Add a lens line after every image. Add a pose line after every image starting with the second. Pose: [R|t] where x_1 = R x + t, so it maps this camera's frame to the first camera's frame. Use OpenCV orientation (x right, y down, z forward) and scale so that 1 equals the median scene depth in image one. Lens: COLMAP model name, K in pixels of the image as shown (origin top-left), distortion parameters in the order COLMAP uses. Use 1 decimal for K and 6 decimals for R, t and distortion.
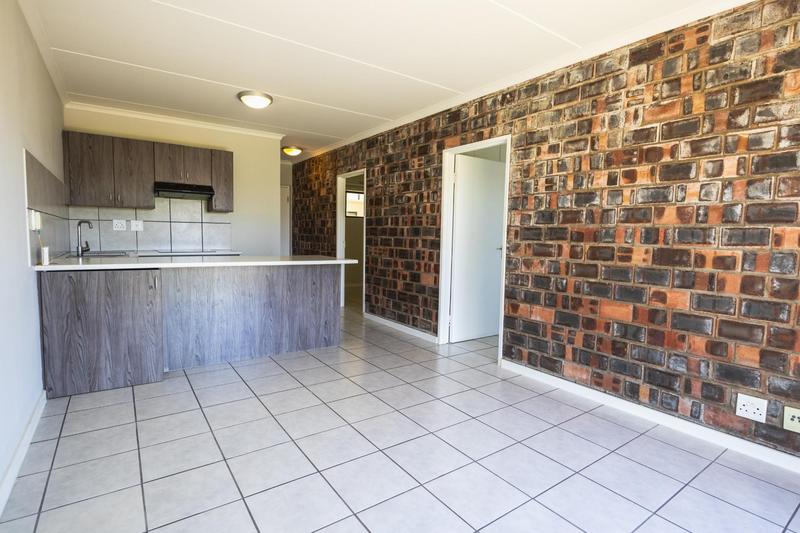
lens RADIAL K [[400.1, 0, 401.9], [0, 400.1, 265.8], [0, 0, 1]] dist [-0.008078, -0.000794]
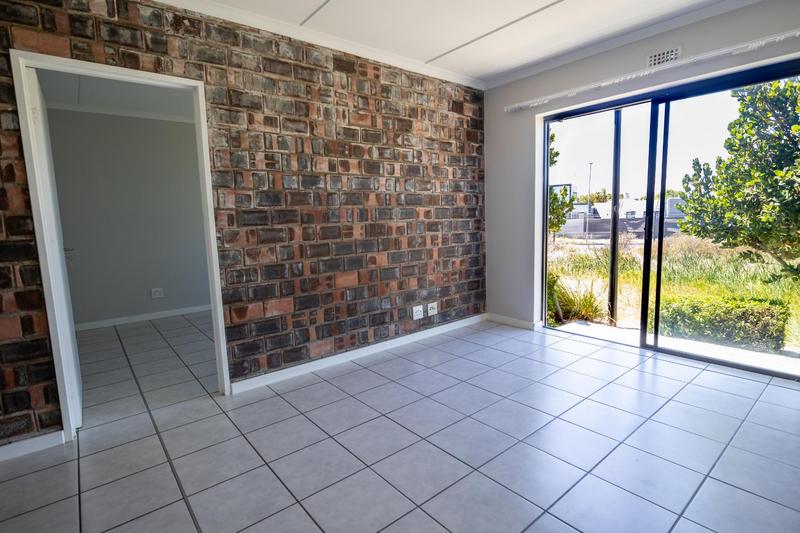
lens RADIAL K [[400.1, 0, 401.9], [0, 400.1, 265.8], [0, 0, 1]] dist [-0.008078, -0.000794]
pose [[-0.071916, -0.140860, 0.987414, -0.558855], [0.108894, 0.982951, 0.148155, -0.074889], [-0.991449, 0.118178, -0.055351, 0.783848]]
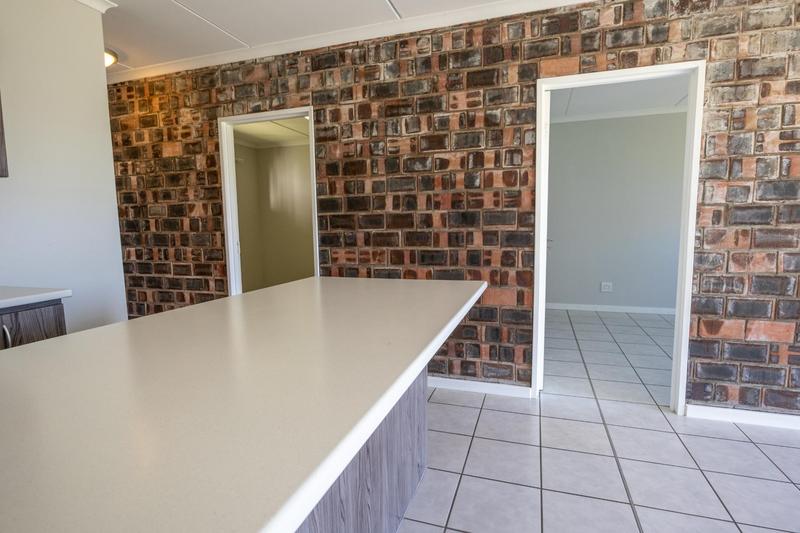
lens RADIAL K [[400.1, 0, 401.9], [0, 400.1, 265.8], [0, 0, 1]] dist [-0.008078, -0.000794]
pose [[0.807052, -0.094428, 0.582881, -0.566062], [0.078130, 0.995528, 0.053100, -0.079695], [-0.585288, 0.002686, 0.810821, 0.836198]]
